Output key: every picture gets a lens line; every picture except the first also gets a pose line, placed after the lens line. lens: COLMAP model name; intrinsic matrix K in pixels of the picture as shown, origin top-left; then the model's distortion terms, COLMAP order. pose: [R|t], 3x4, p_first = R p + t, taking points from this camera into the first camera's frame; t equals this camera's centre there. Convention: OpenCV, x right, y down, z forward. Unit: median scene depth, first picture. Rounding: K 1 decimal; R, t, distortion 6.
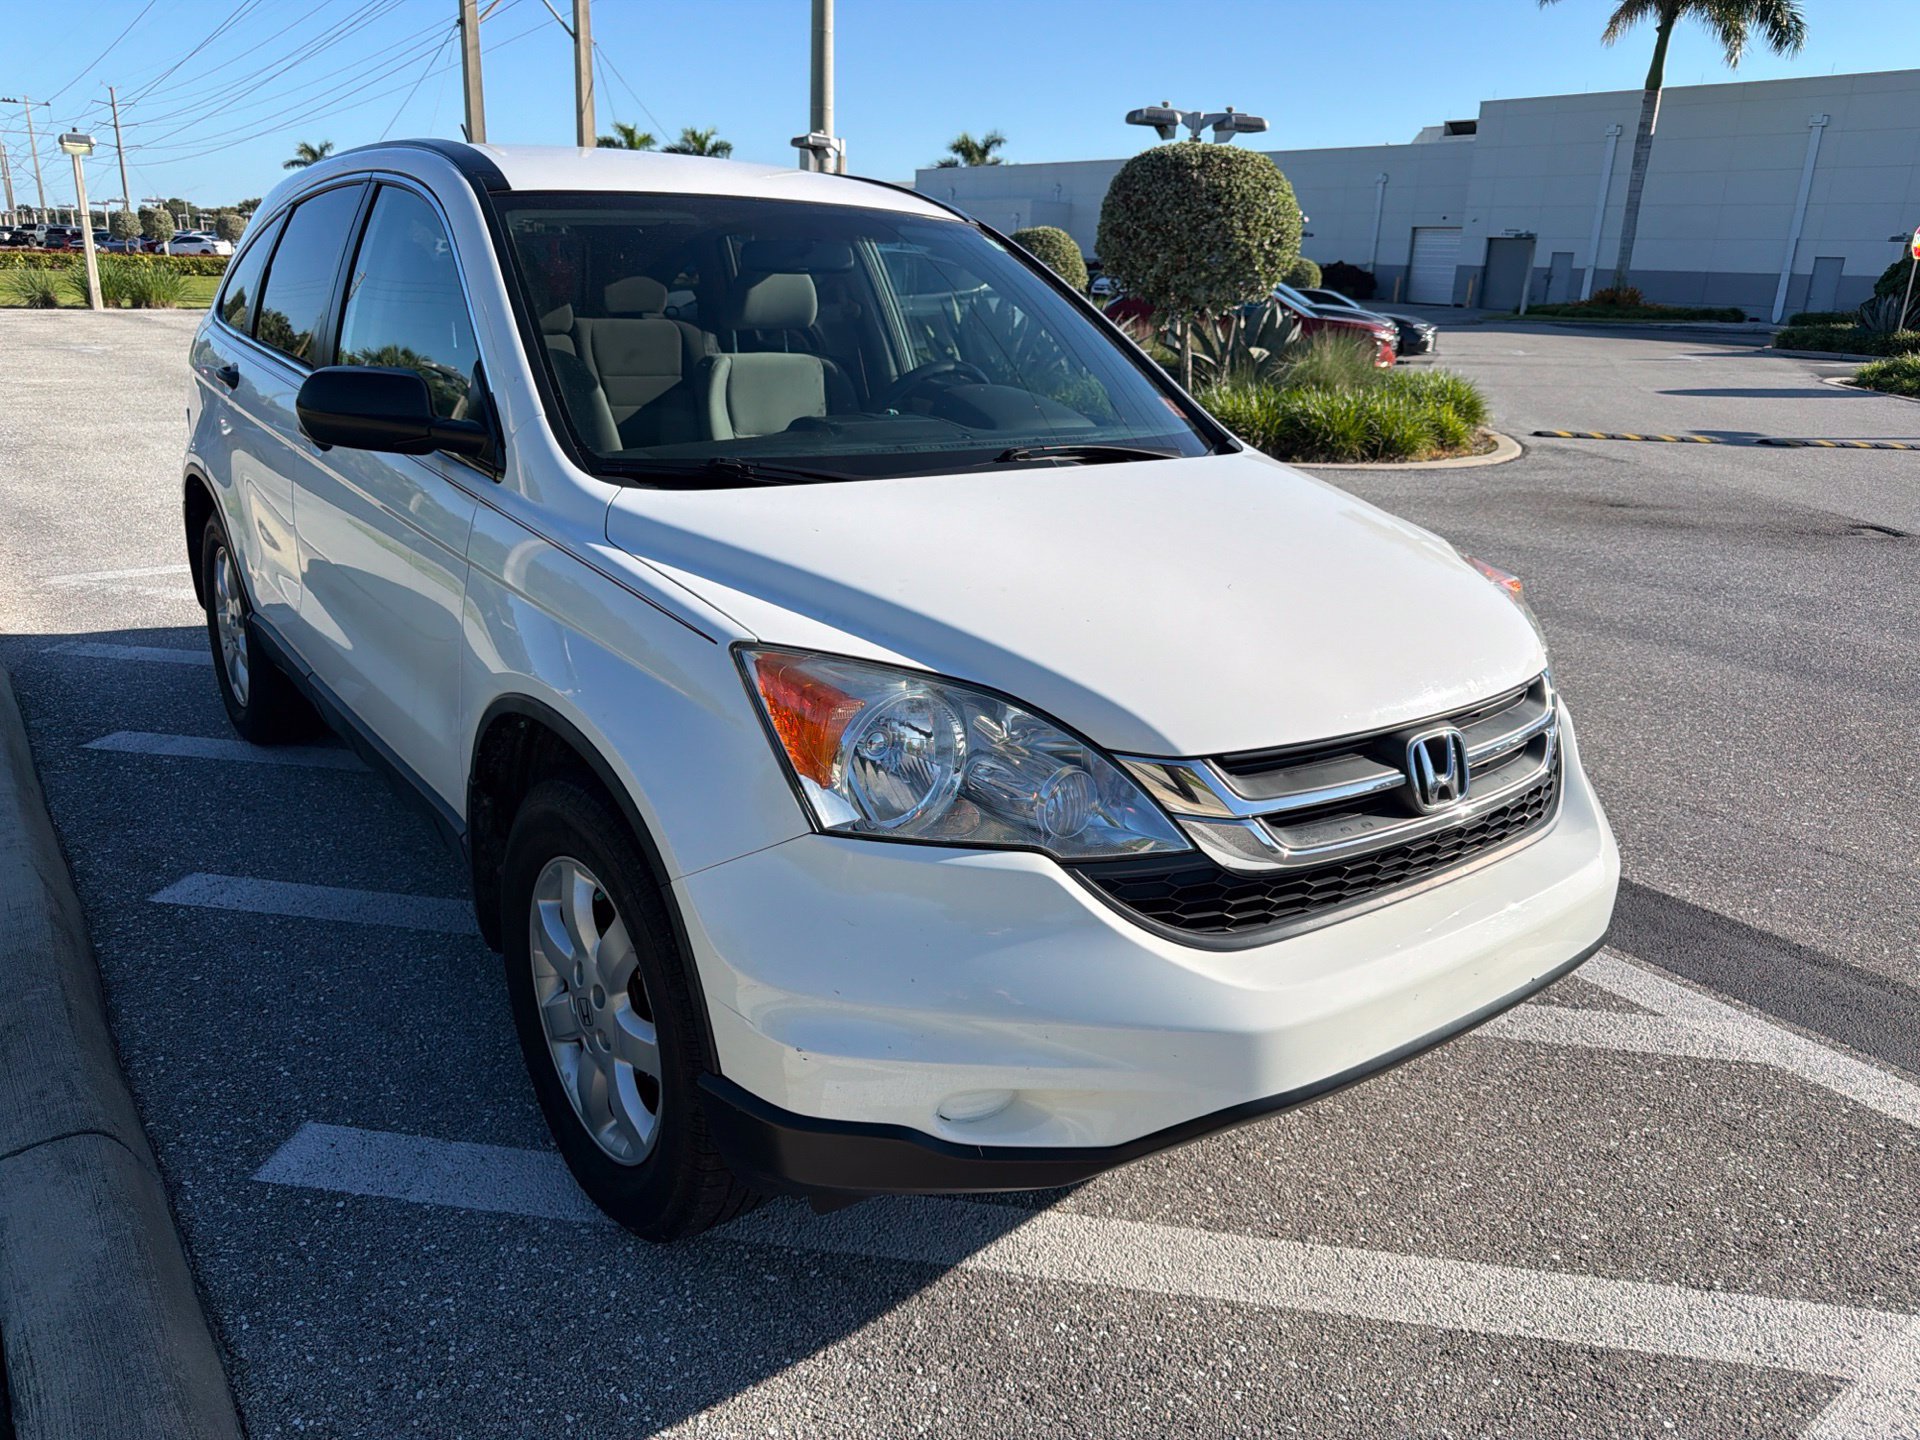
lens RADIAL K [[1366.0, 0, 968.5], [0, 1366.0, 707.5], [0, 0, 1]] dist [0.012056, -0.019064]
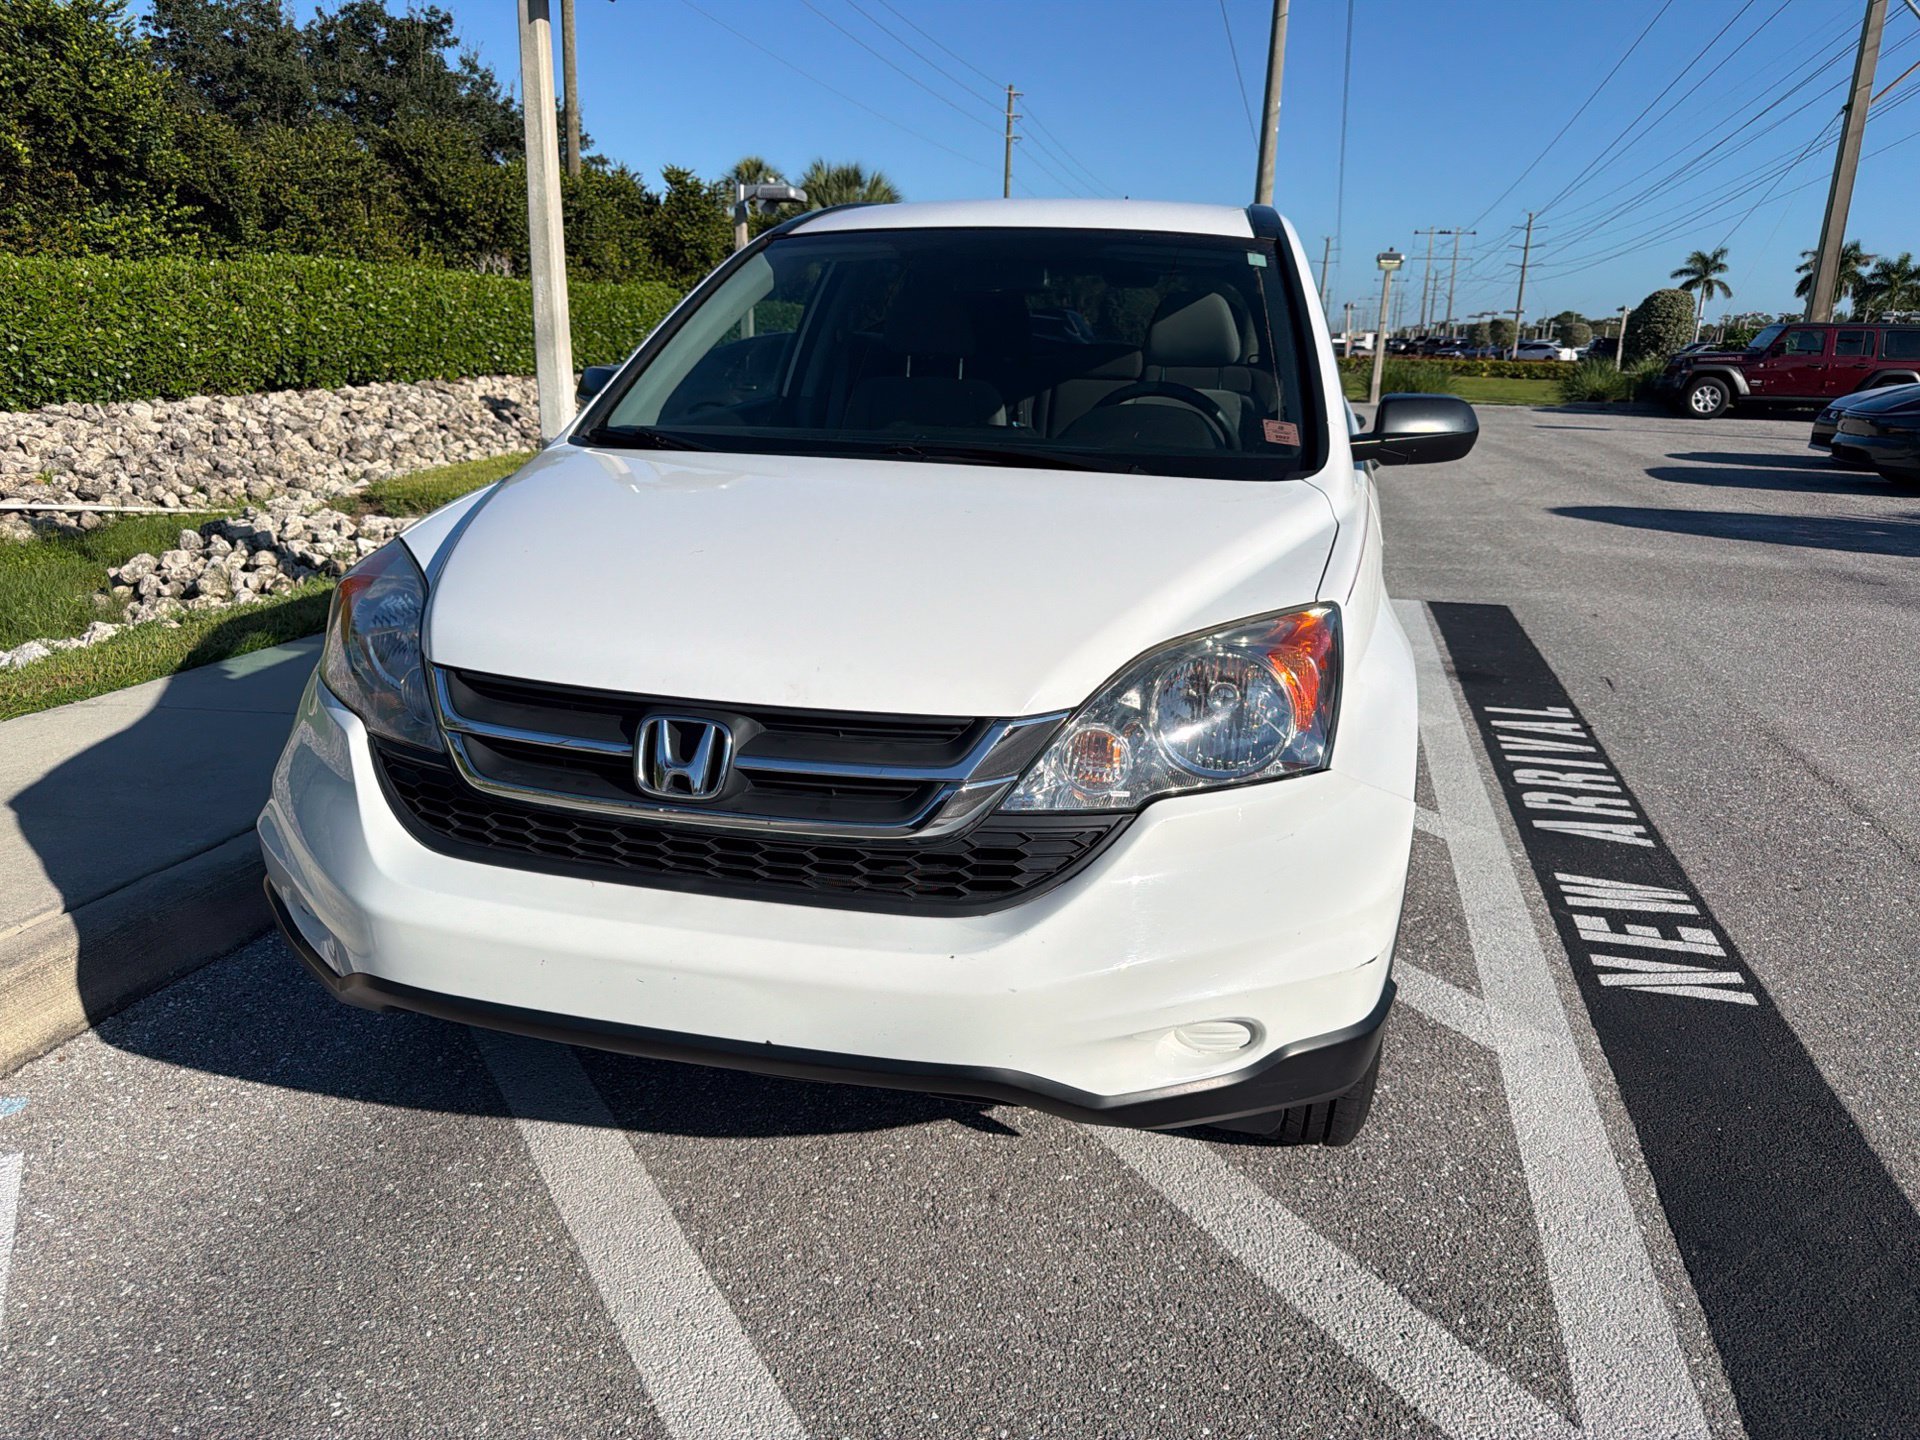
lens RADIAL K [[1366.0, 0, 957.1], [0, 1366.0, 723.8], [0, 0, 1]] dist [0.012056, -0.019064]
pose [[0.617088, 0.192933, -0.762876, 0.528425], [-0.239531, 0.969525, 0.051439, -0.030897], [0.749551, 0.150990, 0.644496, 0.251399]]
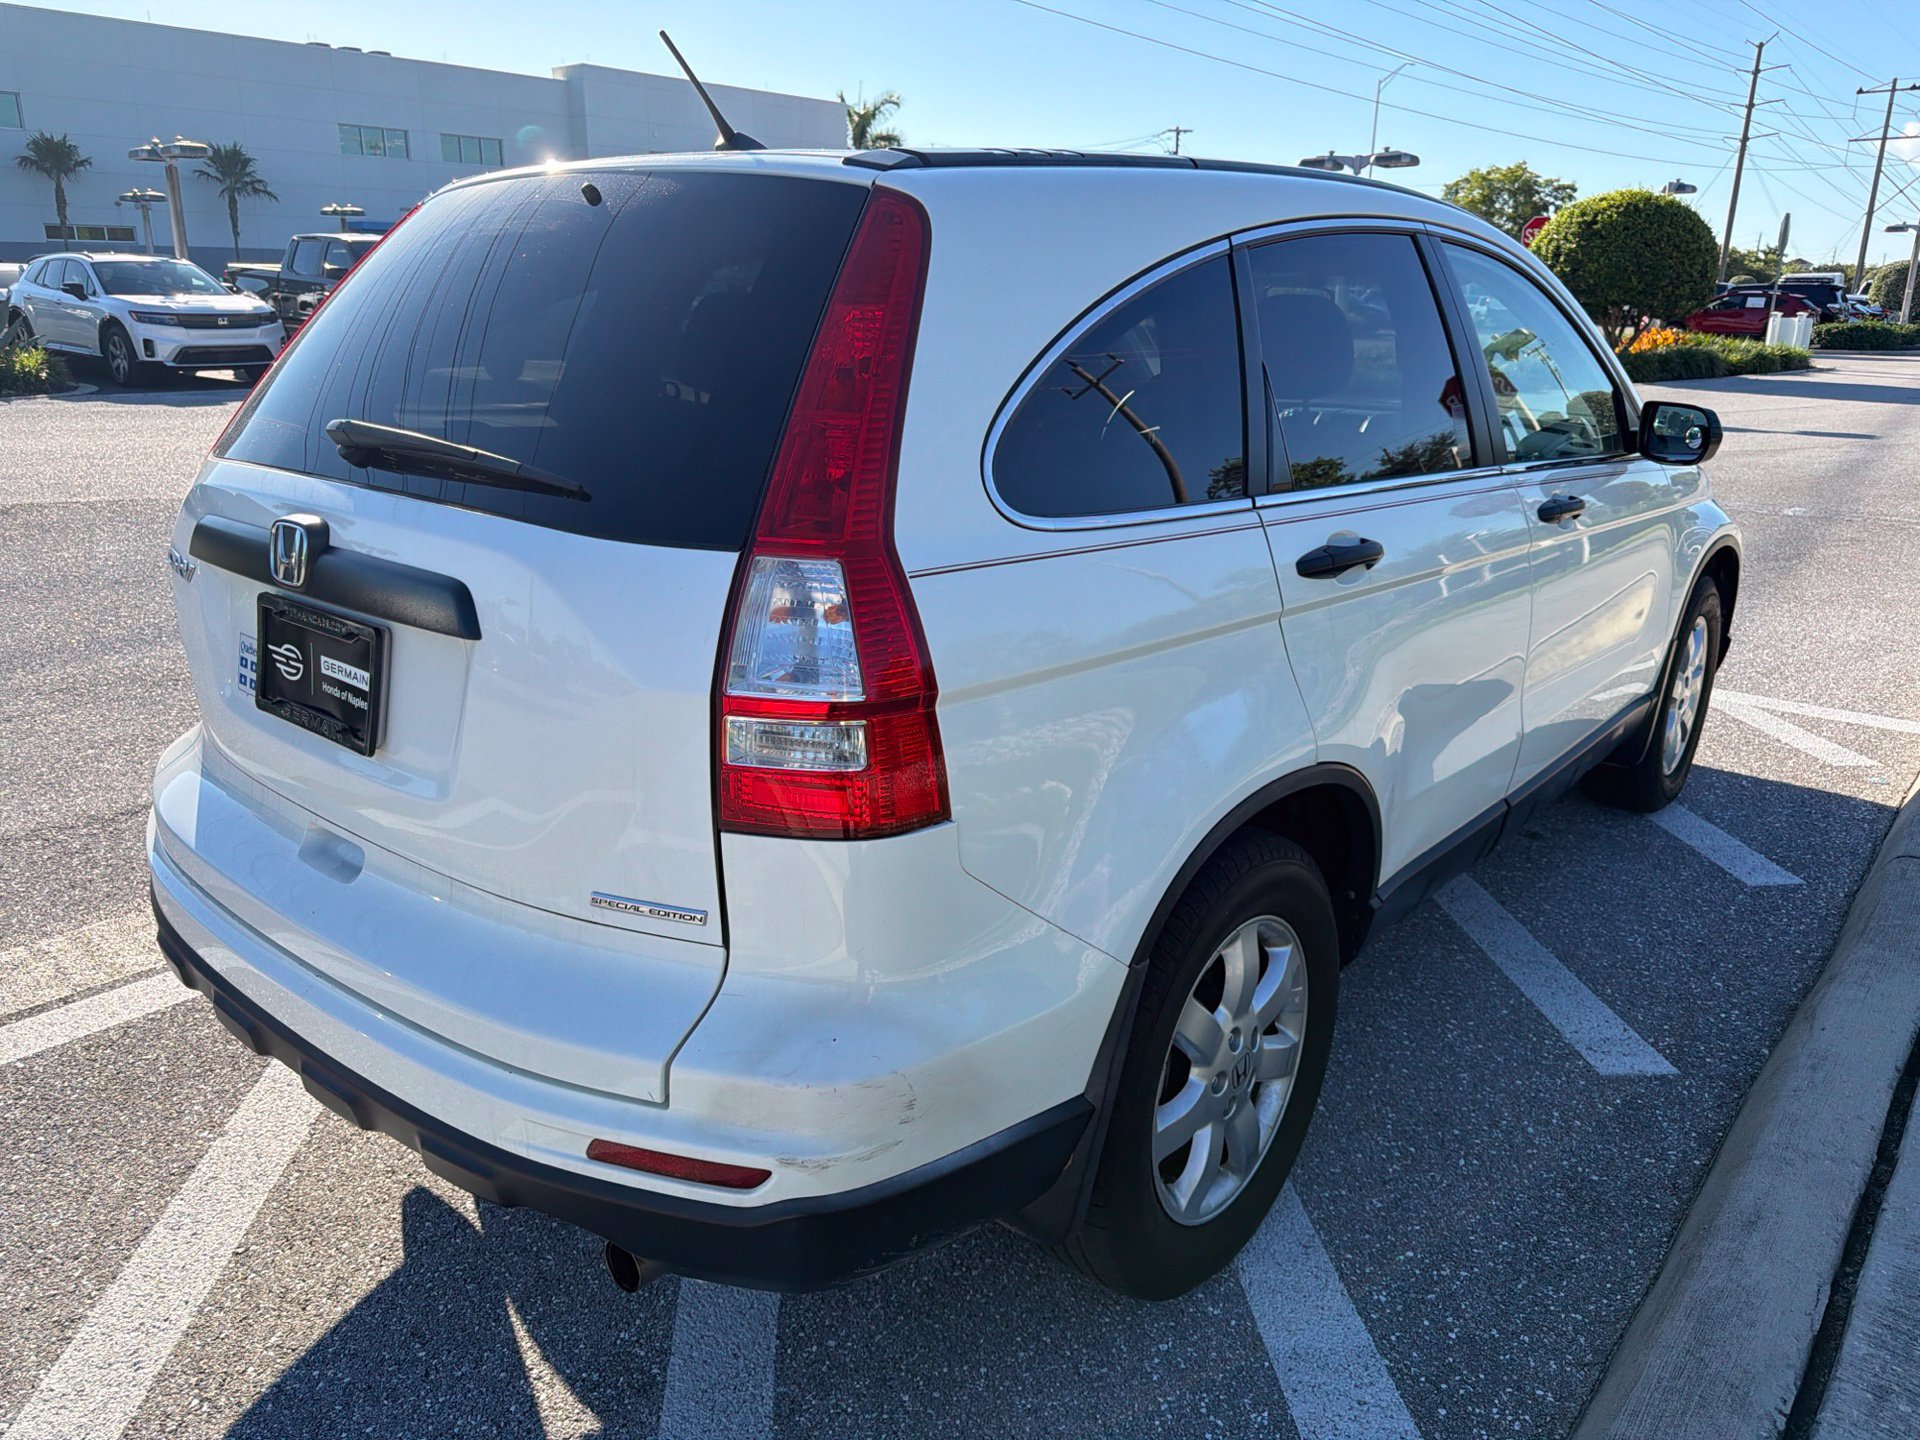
lens RADIAL K [[1366.0, 0, 962.2], [0, 1366.0, 719.9], [0, 0, 1]] dist [0.012056, -0.019064]
pose [[-0.217928, -0.336234, 0.916217, -0.945834], [0.277197, 0.878795, 0.388434, -0.404155], [-0.935772, 0.338624, -0.098311, 1.109741]]
